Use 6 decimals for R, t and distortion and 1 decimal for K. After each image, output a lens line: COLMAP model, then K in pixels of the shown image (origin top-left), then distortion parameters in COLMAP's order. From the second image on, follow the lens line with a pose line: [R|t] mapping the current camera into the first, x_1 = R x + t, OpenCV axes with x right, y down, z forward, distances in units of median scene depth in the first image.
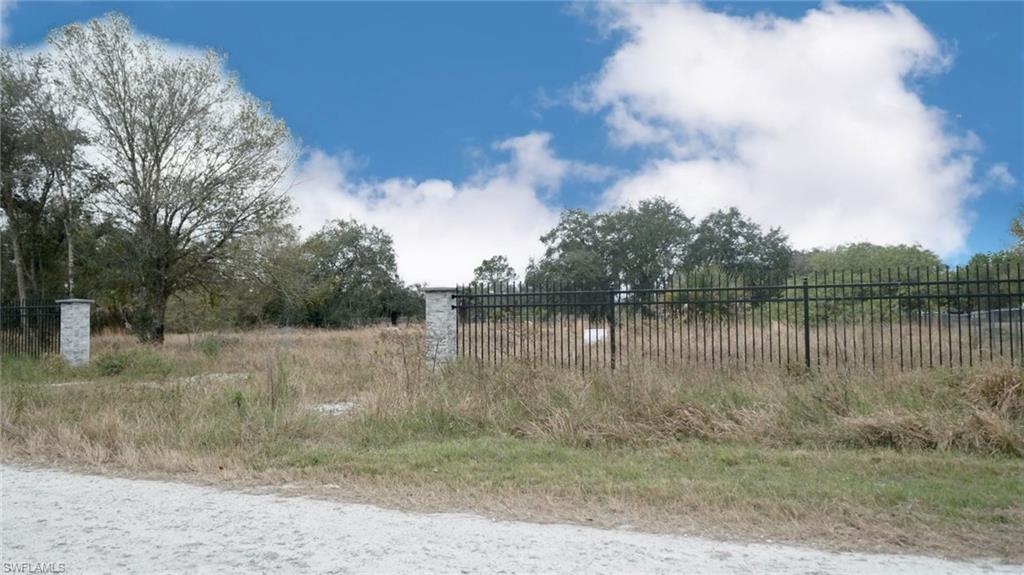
lens RADIAL K [[793.1, 0, 504.8], [0, 793.1, 293.9], [0, 0, 1]] dist [-0.017326, 0.011640]
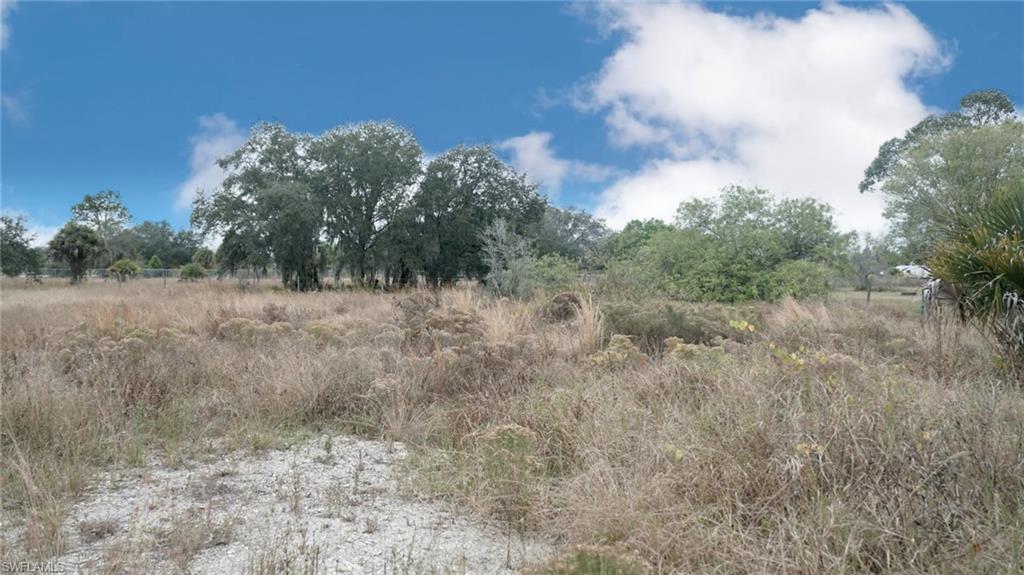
lens RADIAL K [[793.1, 0, 522.4], [0, 793.1, 295.8], [0, 0, 1]] dist [-0.017326, 0.011640]
pose [[0.873939, 0.006585, 0.485992, -0.055071], [-0.034719, 0.998200, 0.048909, 0.004859], [-0.484795, -0.059617, 0.872594, 0.236287]]
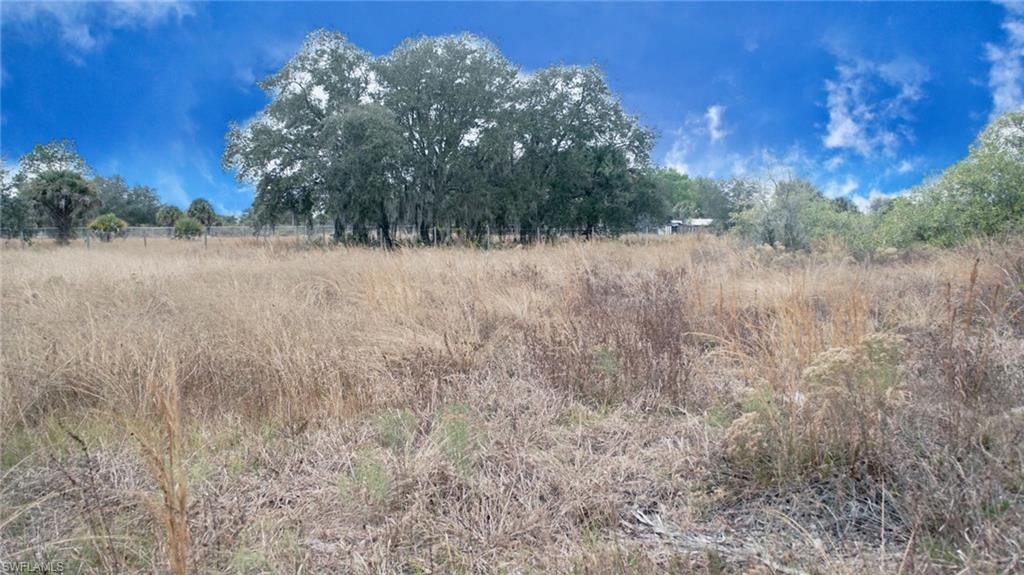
lens RADIAL K [[793.1, 0, 514.4], [0, 793.1, 289.8], [0, 0, 1]] dist [-0.017326, 0.011640]
pose [[0.840246, -0.031135, 0.541311, -0.100405], [-0.023210, 0.995369, 0.093279, 0.016491], [-0.541709, -0.090941, 0.835632, 0.414757]]
